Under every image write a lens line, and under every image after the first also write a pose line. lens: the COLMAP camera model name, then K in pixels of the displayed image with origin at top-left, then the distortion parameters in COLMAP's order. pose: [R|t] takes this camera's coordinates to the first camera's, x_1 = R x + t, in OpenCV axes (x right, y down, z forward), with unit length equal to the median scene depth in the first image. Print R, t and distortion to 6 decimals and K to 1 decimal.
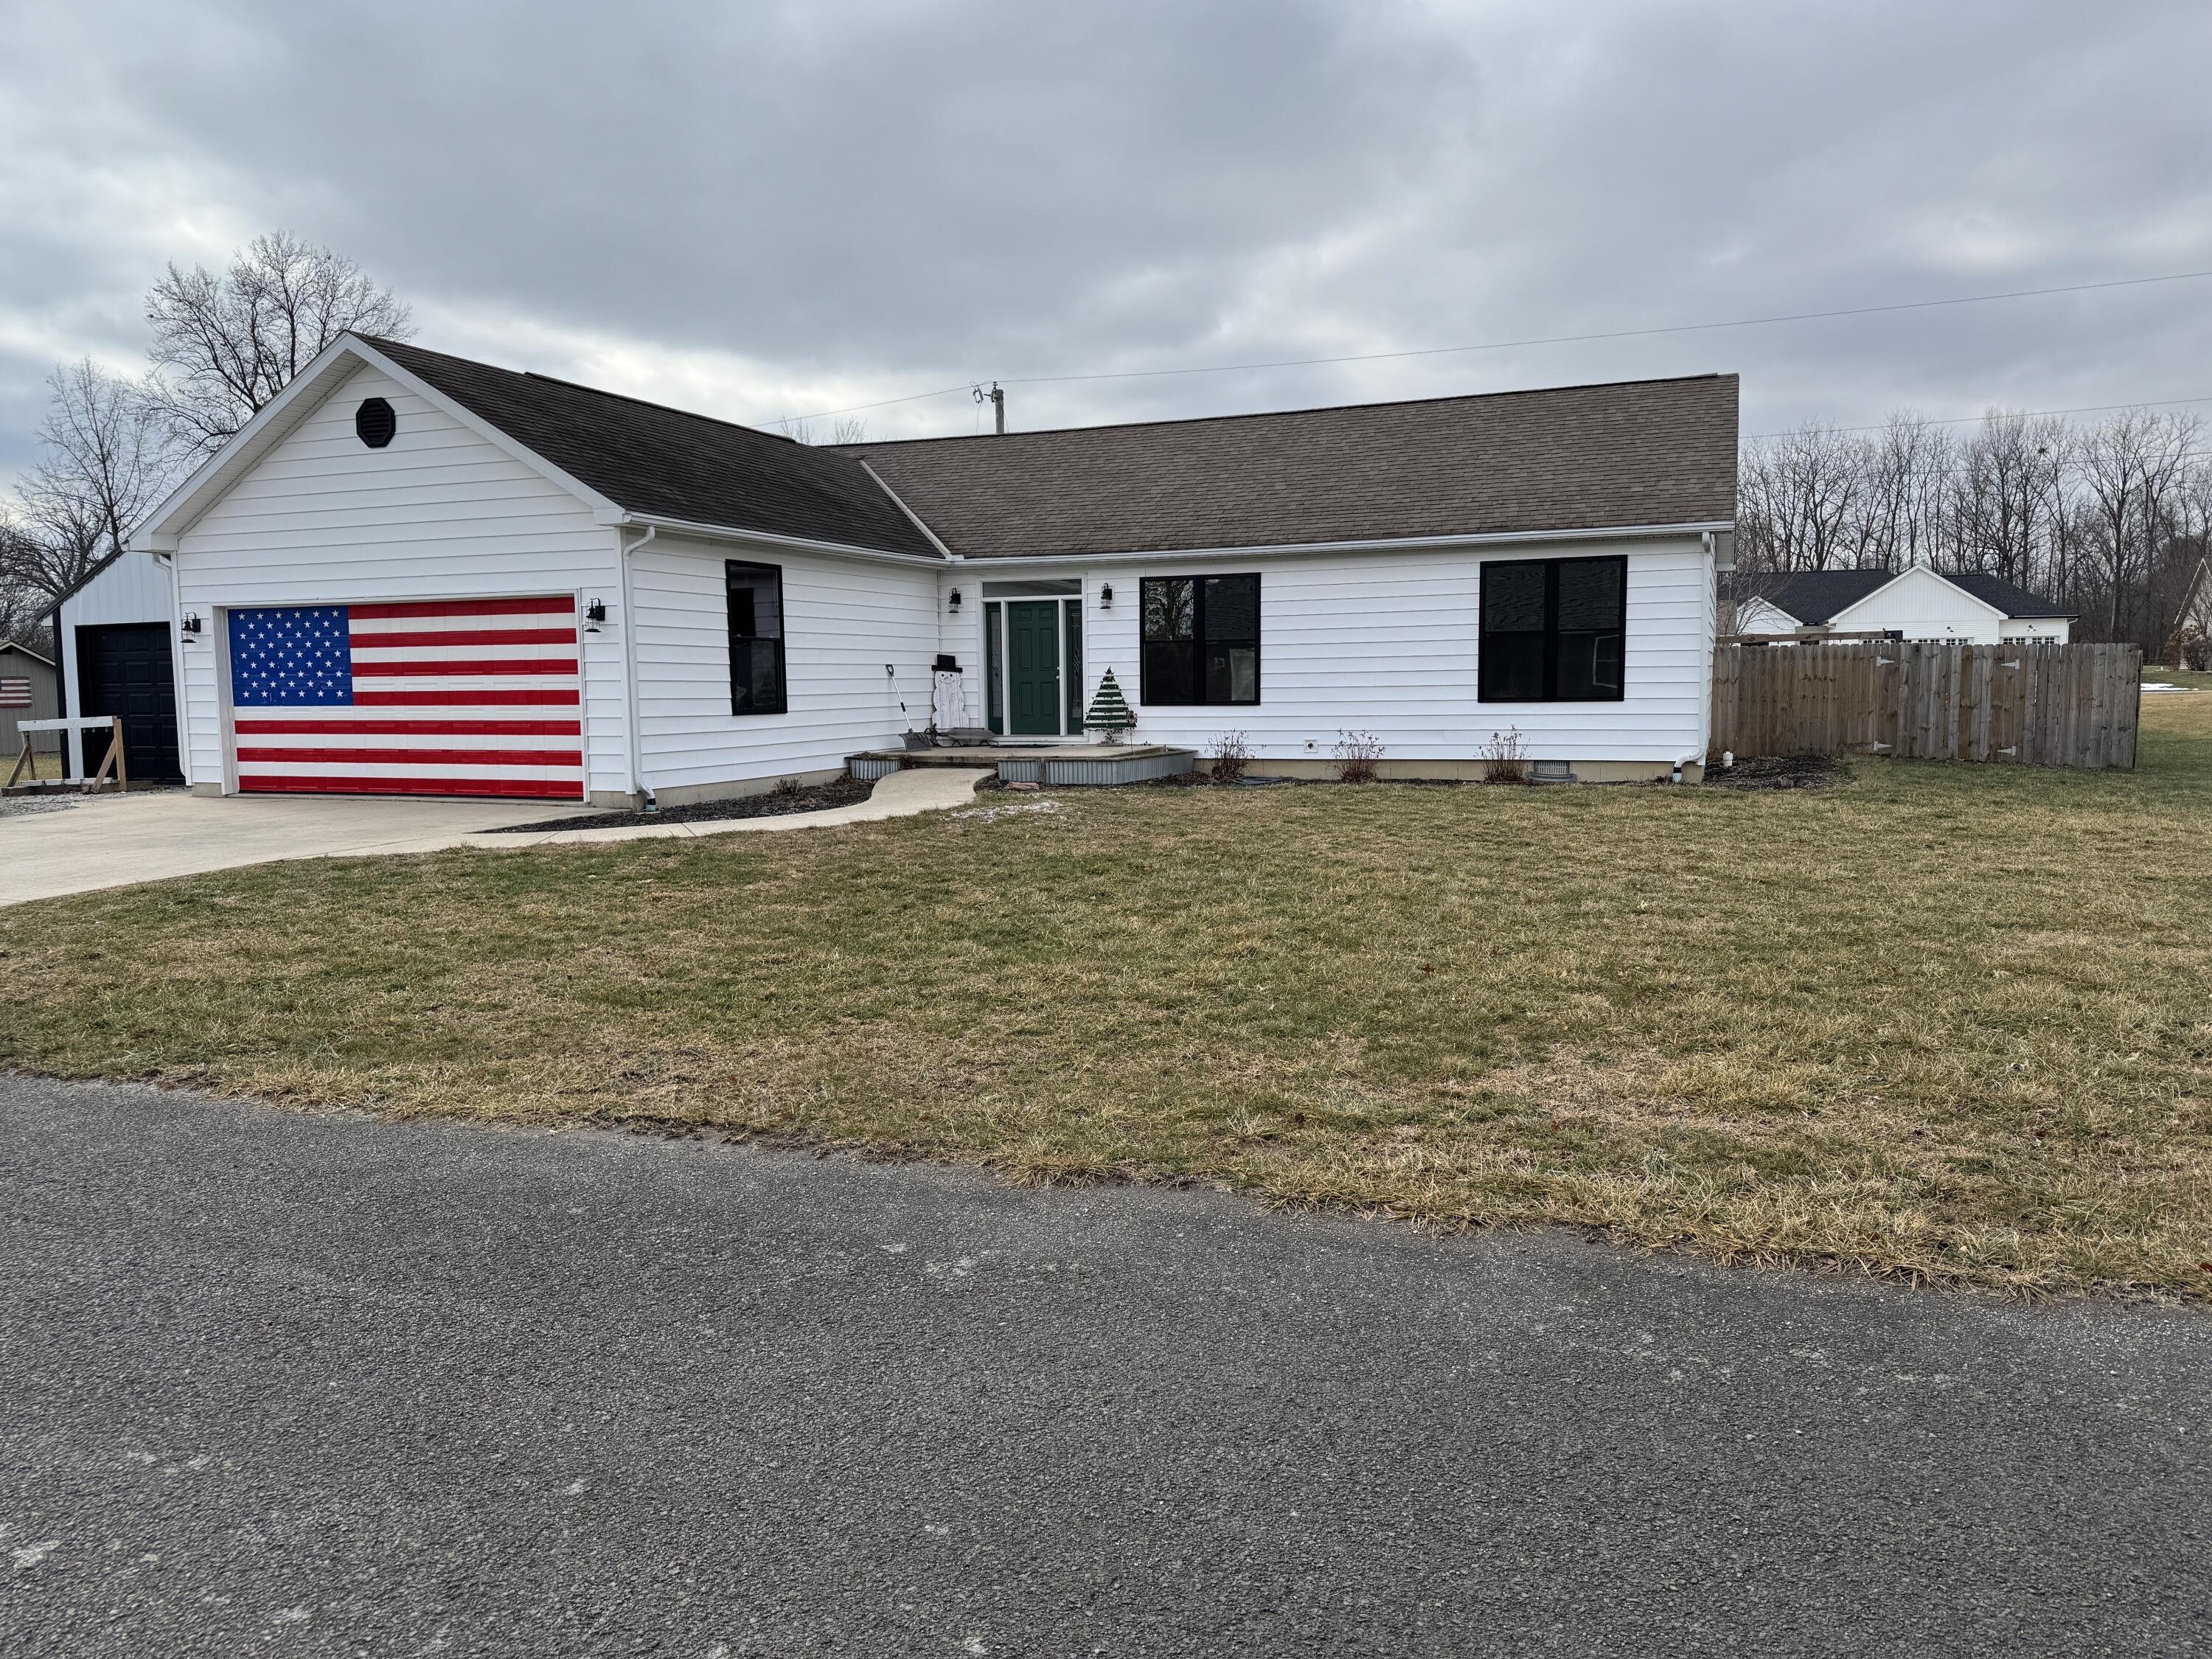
lens RADIAL K [[1564.9, 0, 1107.7], [0, 1564.9, 843.1], [0, 0, 1]] dist [0.047964, -0.058937]
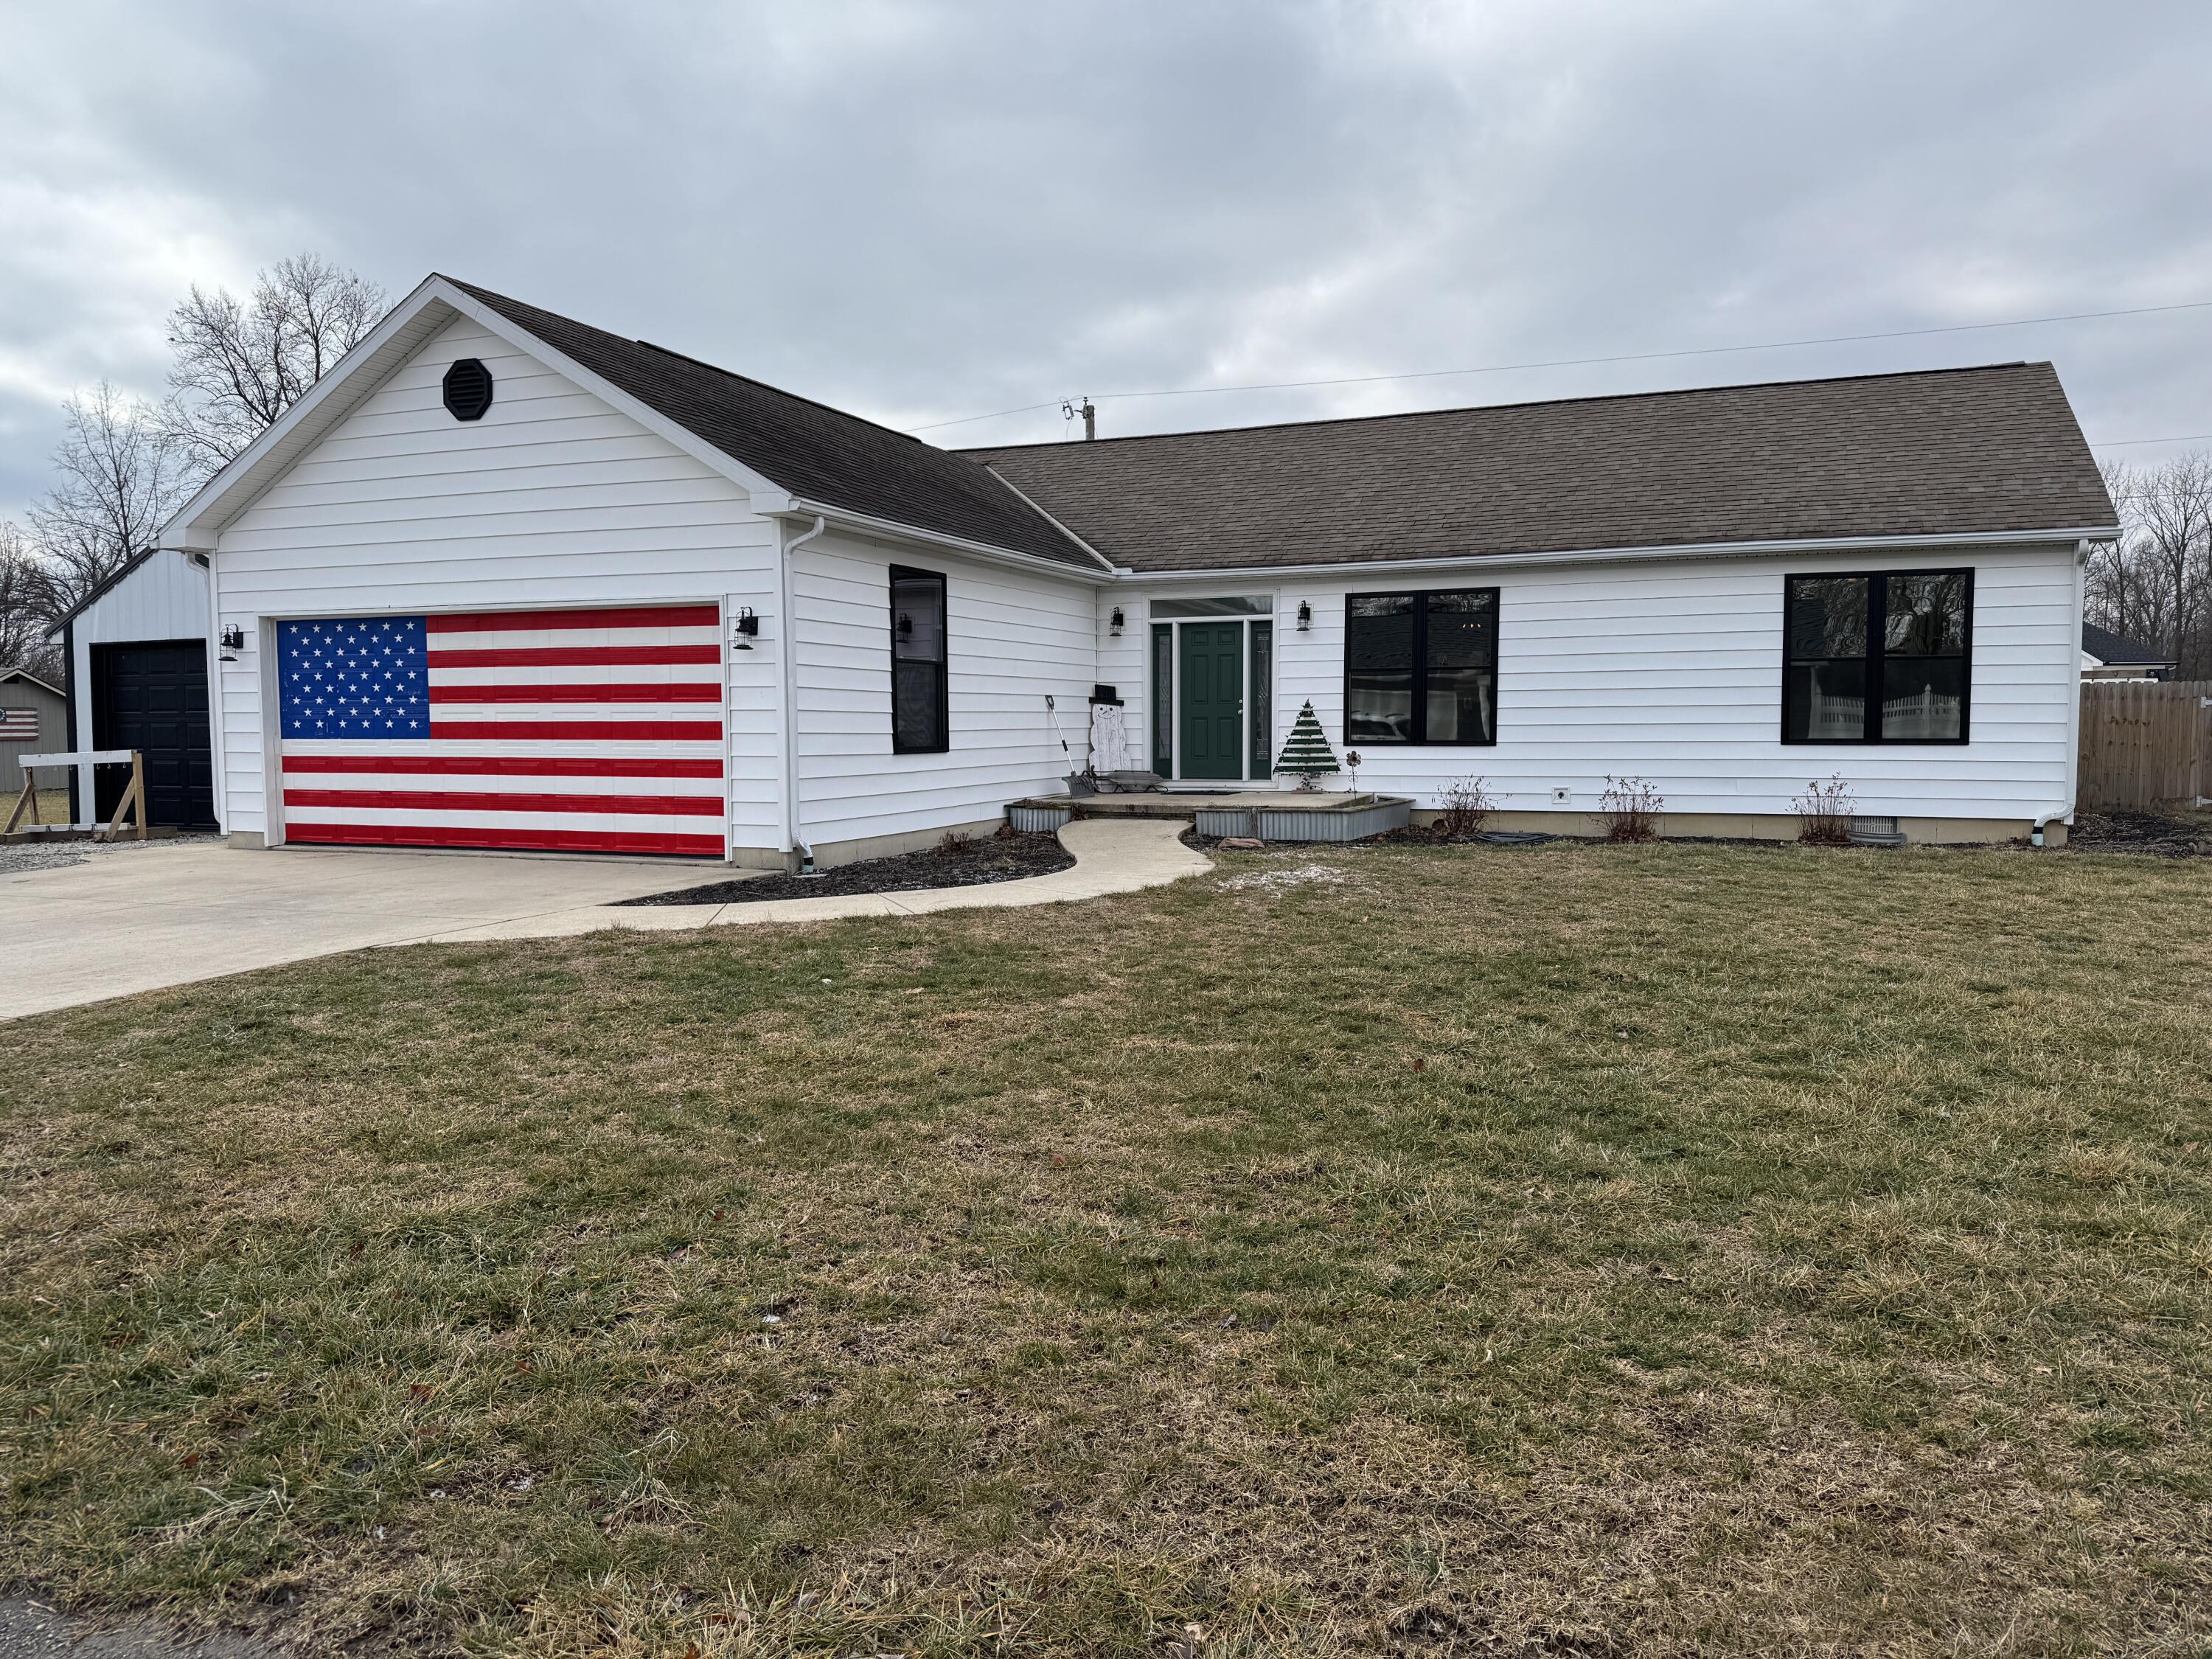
lens RADIAL K [[1564.9, 0, 1101.6], [0, 1564.9, 844.8], [0, 0, 1]] dist [0.047964, -0.058937]
pose [[0.999953, 0.008225, -0.005179, -0.117738], [-0.008356, 0.999634, -0.025713, -0.013358], [0.004966, 0.025755, 0.999656, 0.176422]]
